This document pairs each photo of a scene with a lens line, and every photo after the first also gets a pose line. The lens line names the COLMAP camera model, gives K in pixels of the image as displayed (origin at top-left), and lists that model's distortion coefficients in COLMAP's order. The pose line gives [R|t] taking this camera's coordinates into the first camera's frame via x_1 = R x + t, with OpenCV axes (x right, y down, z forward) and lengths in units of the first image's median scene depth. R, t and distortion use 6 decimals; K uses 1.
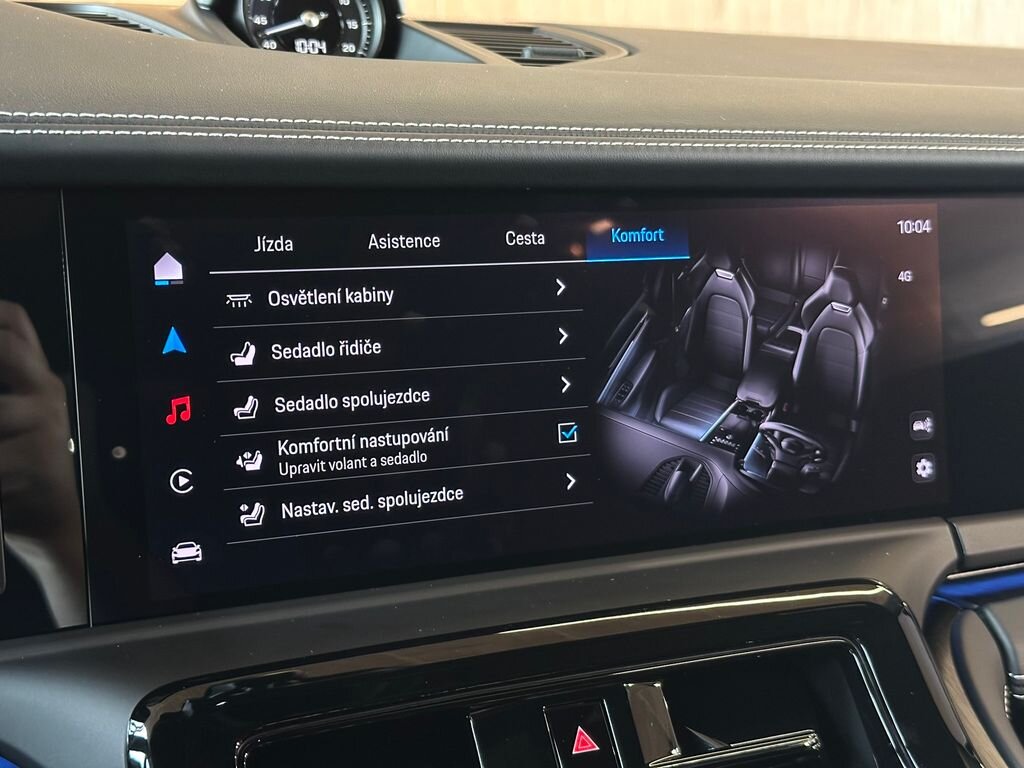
lens RADIAL K [[1460.2, 0, 515.8], [0, 1460.2, 387.8], [0, 0, 1]] dist [0.061161, 0.000000]
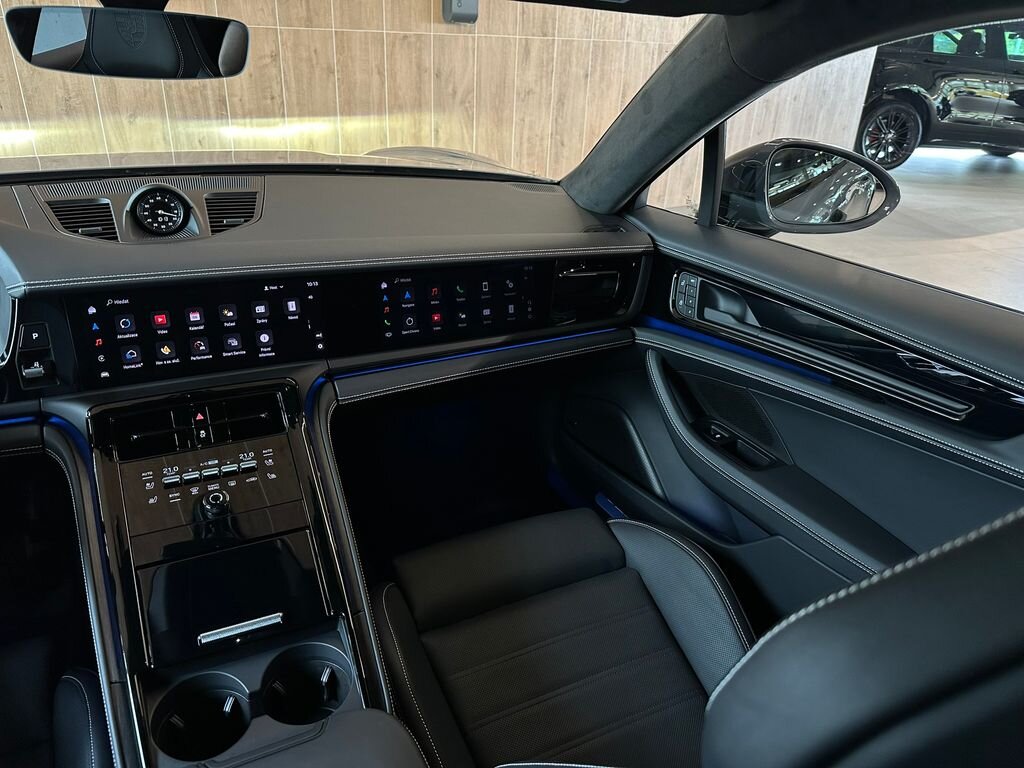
lens RADIAL K [[735.1, 0, 513.7], [0, 735.1, 394.0], [0, 0, 1]] dist [0.024326, -0.045546]
pose [[0.999844, 0.003866, 0.017220, 0.891174], [-0.007776, 0.972402, 0.233182, -0.328528], [-0.015843, -0.233280, 0.972281, -1.088500]]
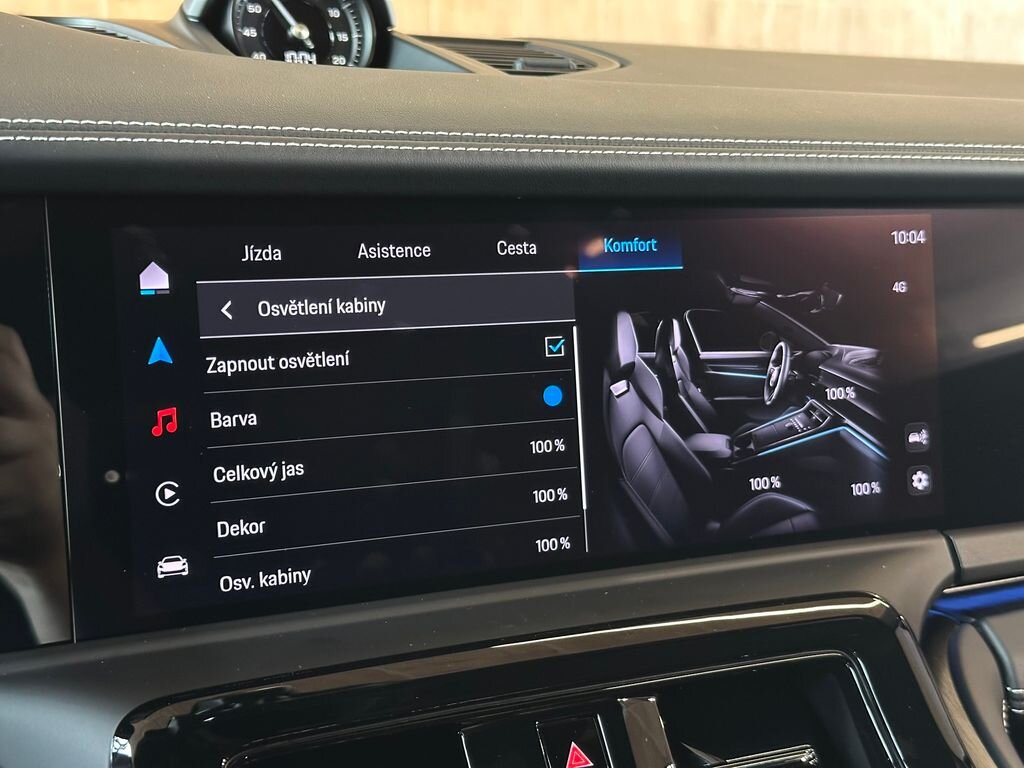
lens RADIAL K [[1460.2, 0, 522.3], [0, 1460.2, 389.0], [0, 0, 1]] dist [0.061161, 0.000000]
pose [[0.999961, -0.002812, 0.008379, 0.001743], [0.002936, 0.999887, -0.014737, 0.007928], [-0.008337, 0.014761, 0.999856, 0.012246]]
